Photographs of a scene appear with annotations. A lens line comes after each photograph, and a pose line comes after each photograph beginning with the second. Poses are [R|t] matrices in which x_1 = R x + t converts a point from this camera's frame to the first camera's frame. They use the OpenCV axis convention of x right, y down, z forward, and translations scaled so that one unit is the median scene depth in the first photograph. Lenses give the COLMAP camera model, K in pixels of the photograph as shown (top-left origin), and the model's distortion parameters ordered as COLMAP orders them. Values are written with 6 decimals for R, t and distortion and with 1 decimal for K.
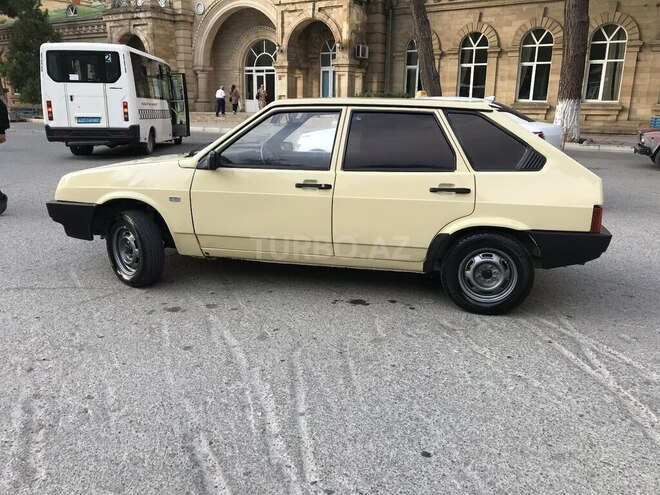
lens RADIAL K [[540.4, 0, 328.6], [0, 540.4, 238.6], [0, 0, 1]] dist [0.029662, -0.023578]
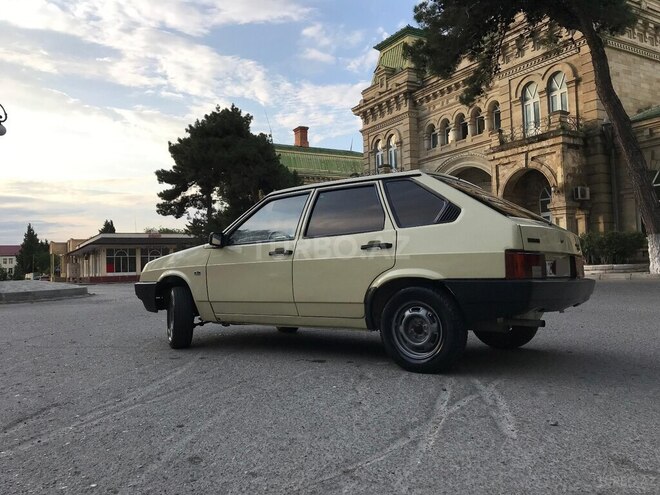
lens RADIAL K [[538.9, 0, 327.6], [0, 538.9, 238.1], [0, 0, 1]] dist [0.084501, -0.173284]
pose [[0.892259, -0.067384, -0.446468, 0.546760], [-0.066473, 0.958424, -0.277497, 0.175455], [0.446605, 0.277277, 0.850683, 0.036228]]
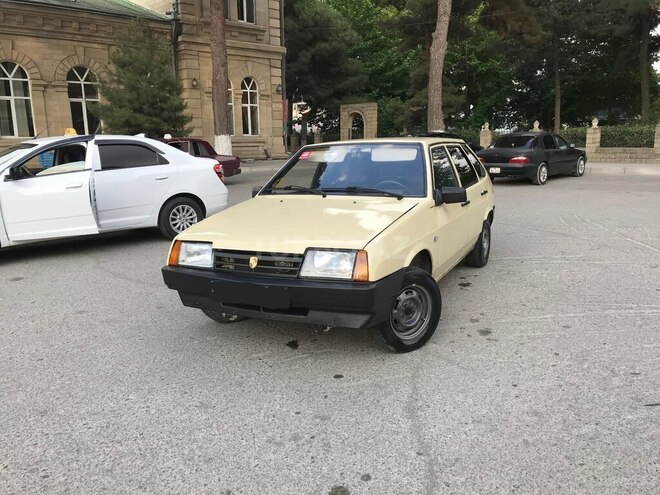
lens RADIAL K [[540.6, 0, 329.7], [0, 540.6, 231.6], [0, 0, 1]] dist [0.027664, -0.003804]
pose [[0.250768, -0.182498, 0.950689, -1.268091], [0.250888, 0.960766, 0.118254, -0.250641], [-0.934971, 0.208862, 0.286716, 0.875326]]
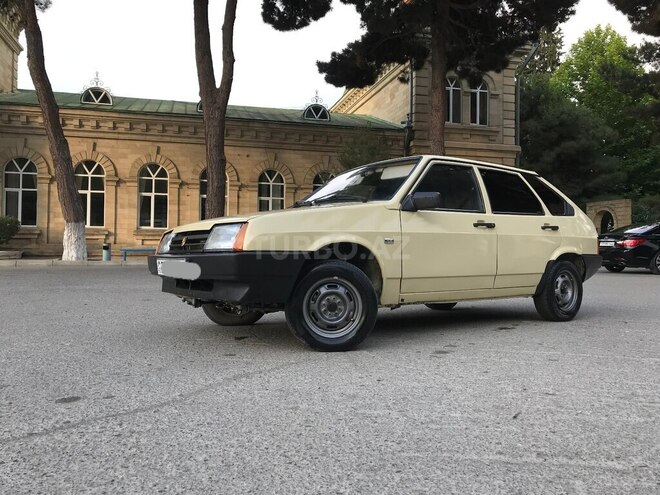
lens RADIAL K [[540.4, 0, 328.6], [0, 540.4, 238.6], [0, 0, 1]] dist [0.029662, -0.023578]
pose [[0.673630, 0.008293, 0.739022, -1.024047], [0.179667, 0.968103, -0.174632, 0.065548], [-0.716898, 0.250415, 0.650653, 0.458473]]
